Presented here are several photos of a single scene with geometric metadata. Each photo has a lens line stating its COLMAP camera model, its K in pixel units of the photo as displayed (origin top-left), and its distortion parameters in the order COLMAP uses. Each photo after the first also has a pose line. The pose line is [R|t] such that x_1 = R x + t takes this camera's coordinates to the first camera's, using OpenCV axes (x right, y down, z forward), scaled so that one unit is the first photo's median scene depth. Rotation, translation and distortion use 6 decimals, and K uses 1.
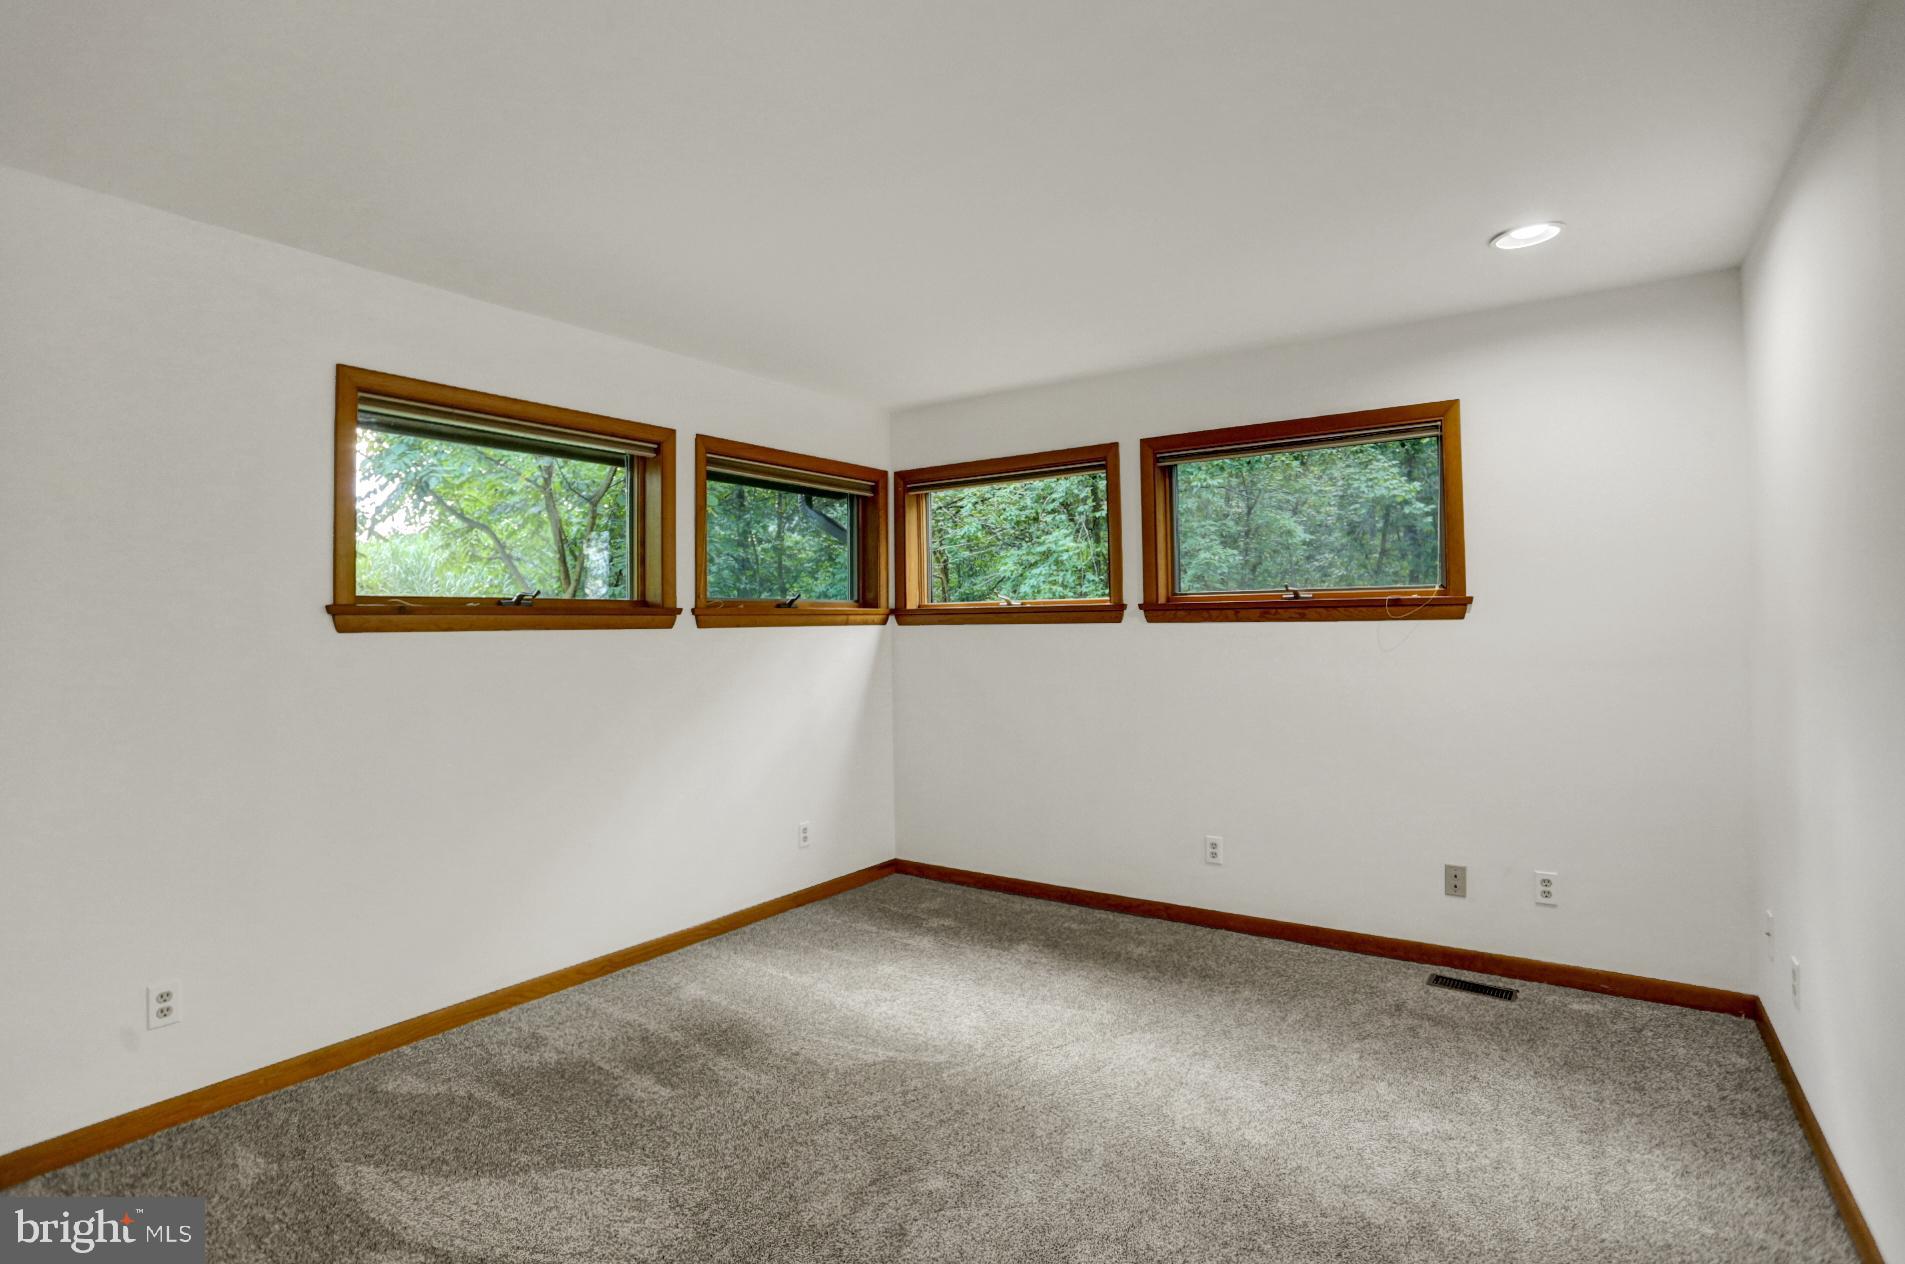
lens RADIAL K [[964.3, 0, 952.5], [0, 964.3, 632.0], [0, 0, 1]] dist [-0.002782, -0.000519]
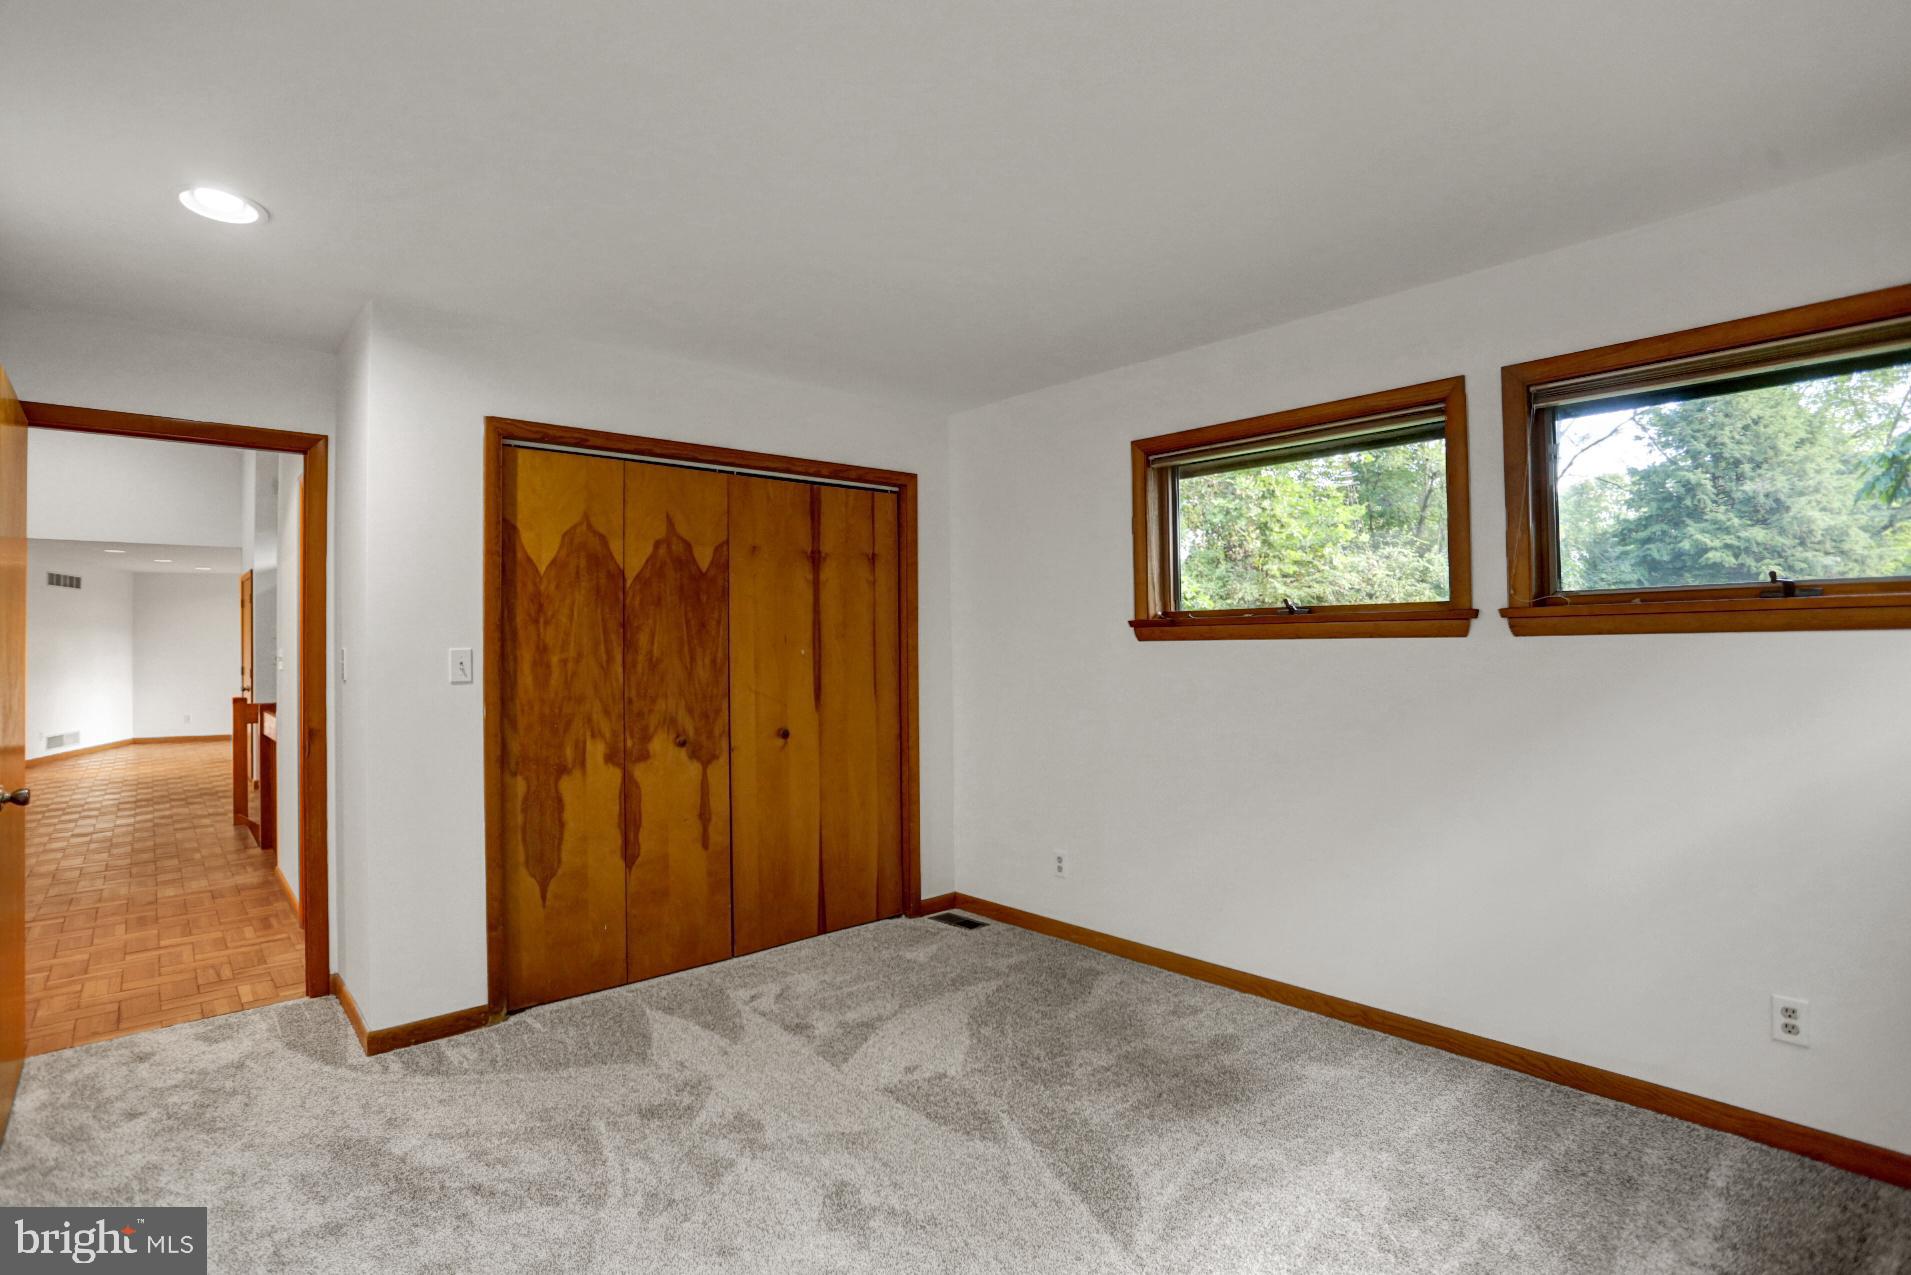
lens RADIAL K [[975.1, 0, 955.5], [0, 975.1, 637.5], [0, 0, 1]] dist [0.000843, 0.000071]
pose [[-0.219206, 0.013720, -0.975582, 0.628110], [0.008440, 0.999890, 0.012165, -0.018799], [0.975642, -0.005568, -0.219298, 0.878382]]
